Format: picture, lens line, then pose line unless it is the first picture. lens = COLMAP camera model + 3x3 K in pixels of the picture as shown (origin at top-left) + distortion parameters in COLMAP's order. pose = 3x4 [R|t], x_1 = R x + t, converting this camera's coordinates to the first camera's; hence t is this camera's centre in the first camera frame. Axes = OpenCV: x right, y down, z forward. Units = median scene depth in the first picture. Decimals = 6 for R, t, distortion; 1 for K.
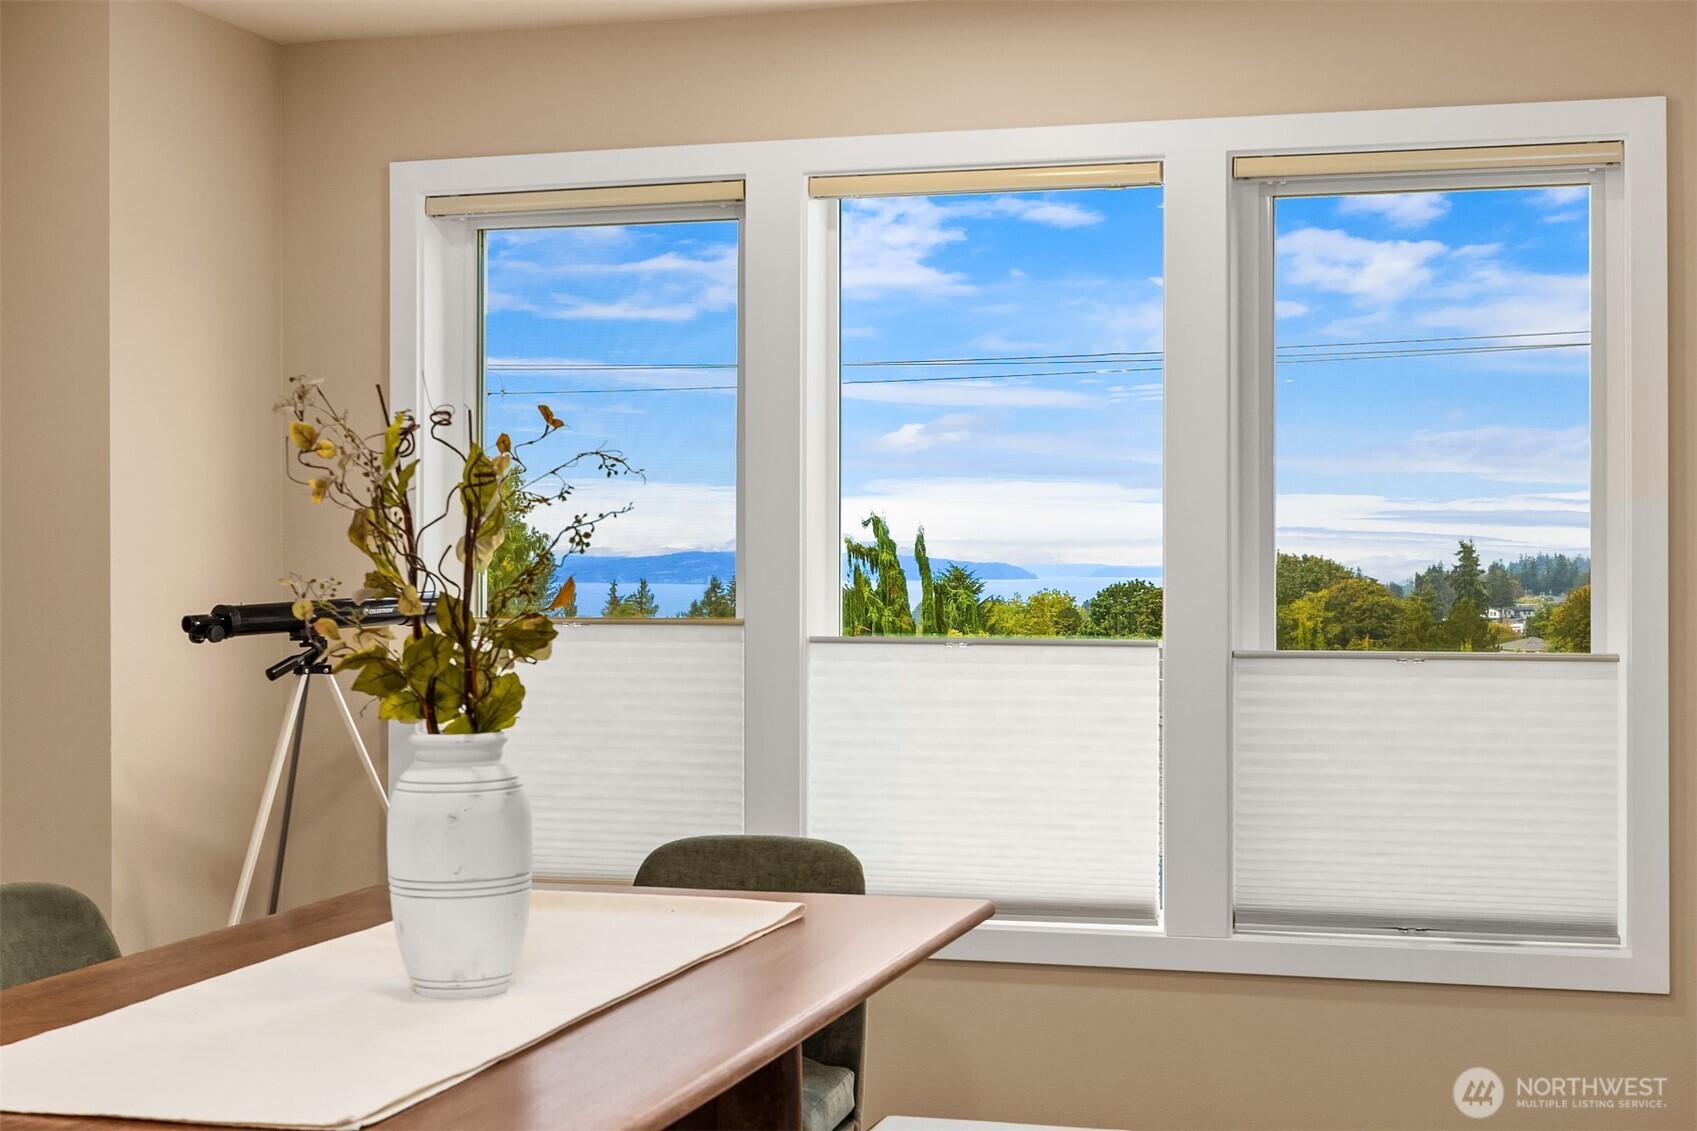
lens RADIAL K [[2422.6, 0, 848.5], [0, 2422.6, 565.5], [0, 0, 1]] dist [0.003299, 0.011318]
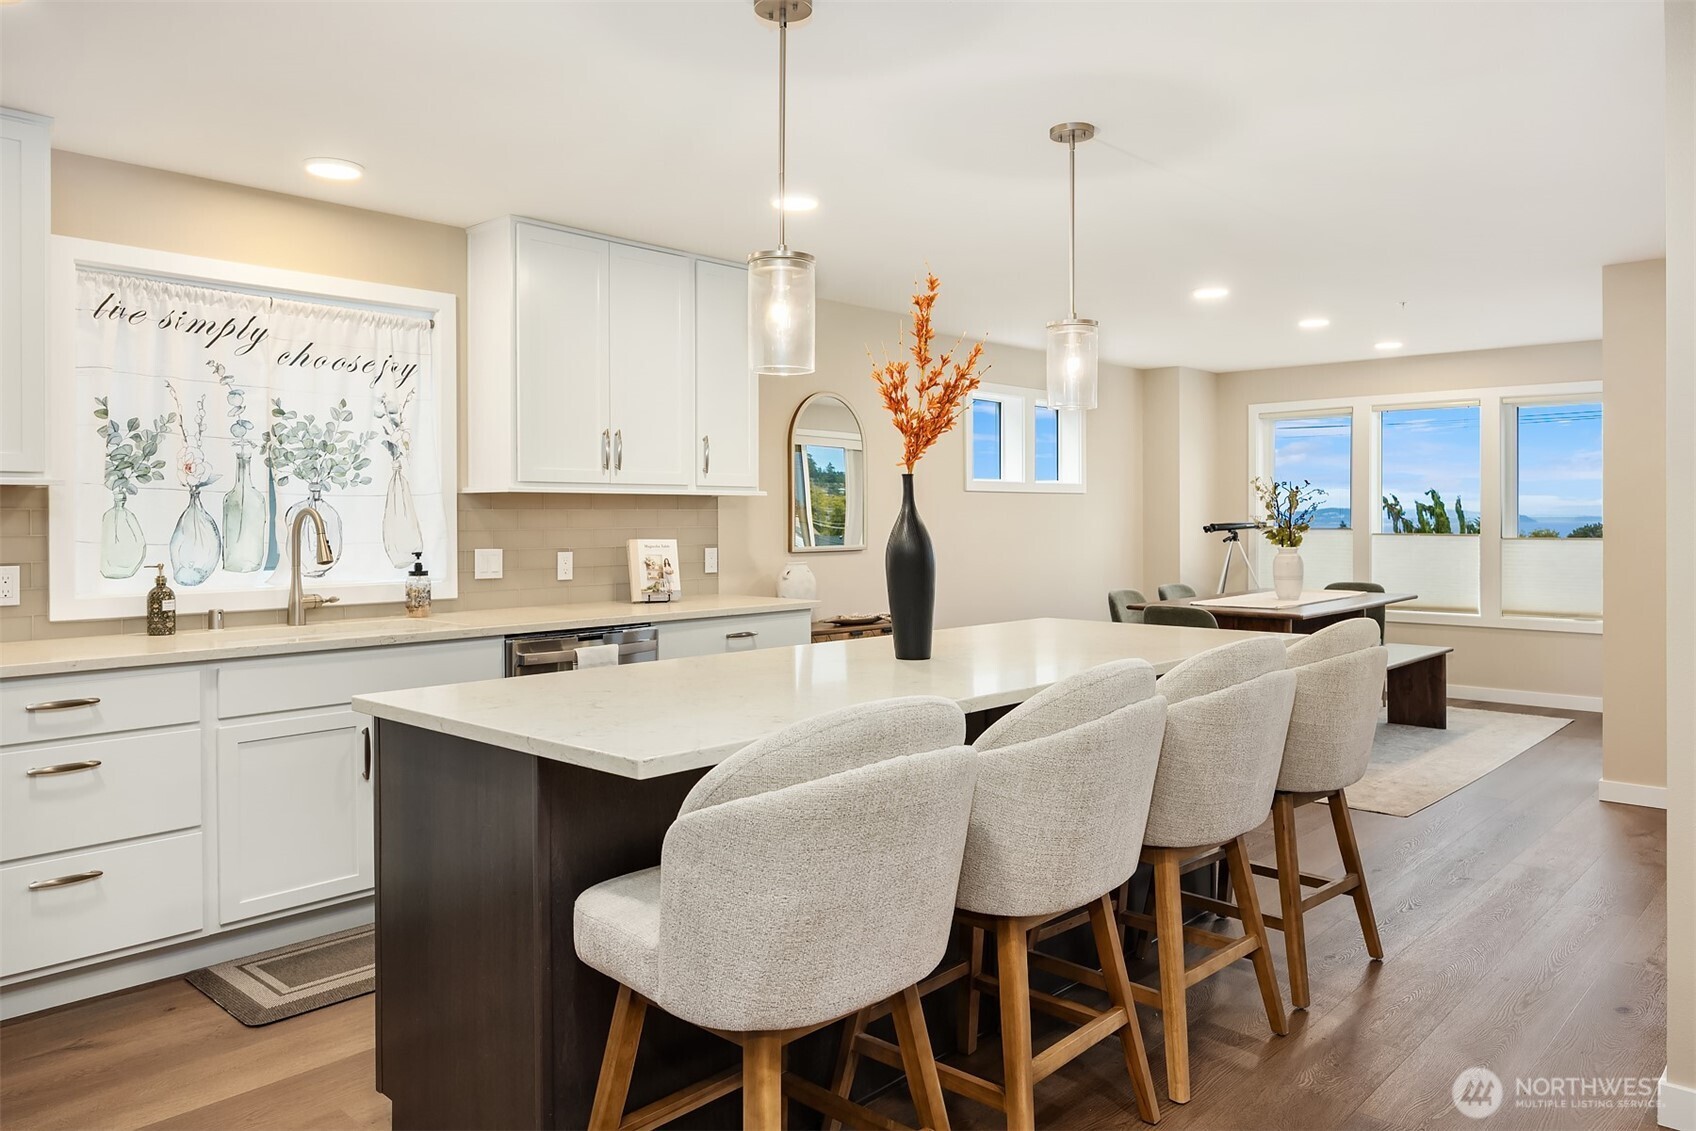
lens RADIAL K [[1171.6, 0, 856.4], [0, 1171.6, 516.2], [0, 0, 1]] dist [0.000390, -0.001434]
pose [[0.901028, -0.001560, -0.433759, 0.053154], [0.001714, 0.999999, -0.000037, 0.003011], [0.433758, -0.000710, 0.901029, -0.991480]]
